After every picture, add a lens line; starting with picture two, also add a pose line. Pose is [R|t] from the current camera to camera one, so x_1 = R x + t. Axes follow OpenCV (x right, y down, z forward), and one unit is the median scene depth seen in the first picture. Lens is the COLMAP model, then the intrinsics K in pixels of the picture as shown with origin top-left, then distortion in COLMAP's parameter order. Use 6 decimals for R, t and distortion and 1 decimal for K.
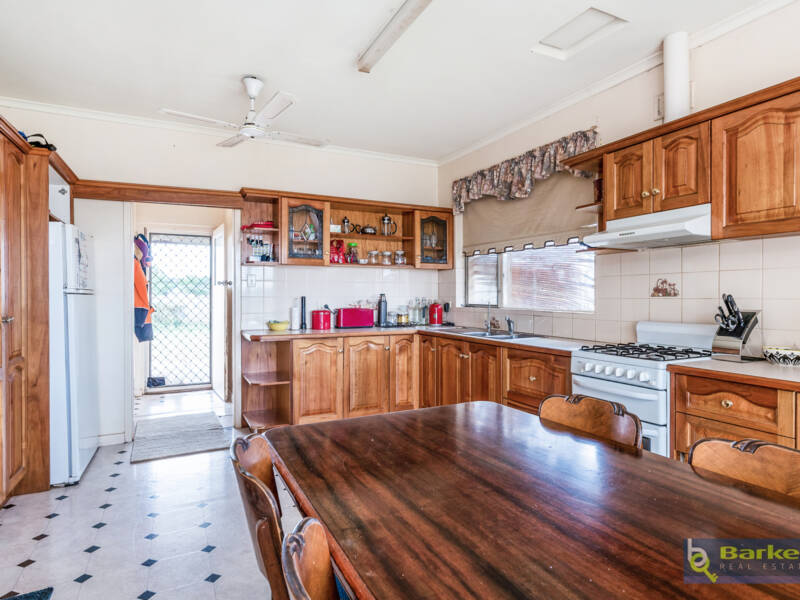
lens RADIAL K [[462.7, 0, 399.1], [0, 462.7, 297.2], [0, 0, 1]] dist [-0.000033, -0.000306]
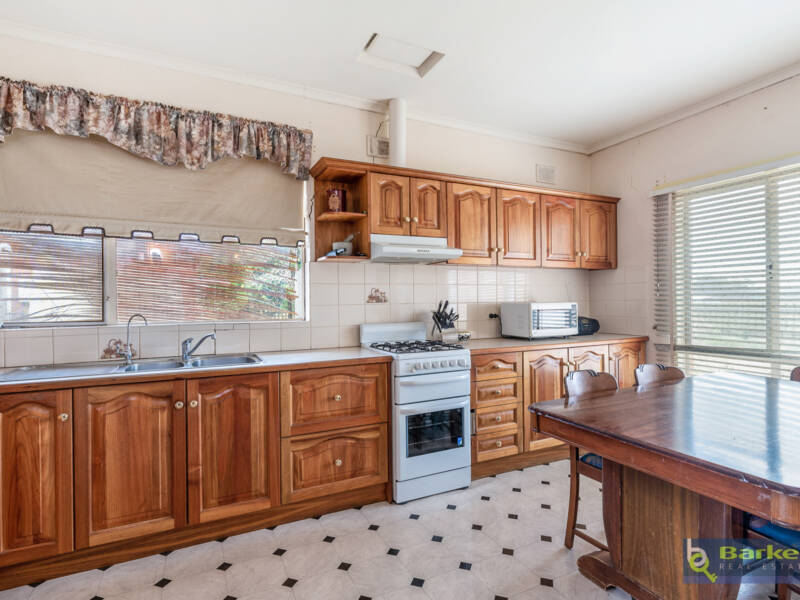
lens RADIAL K [[412.7, 0, 398.0], [0, 412.7, 300.5], [0, 0, 1]] dist [0.001182, -0.000161]
pose [[0.018749, -0.001508, 0.999823, -0.406601], [0.012164, 0.999925, 0.001280, -0.006144], [-0.999750, 0.012138, 0.018765, 0.719208]]
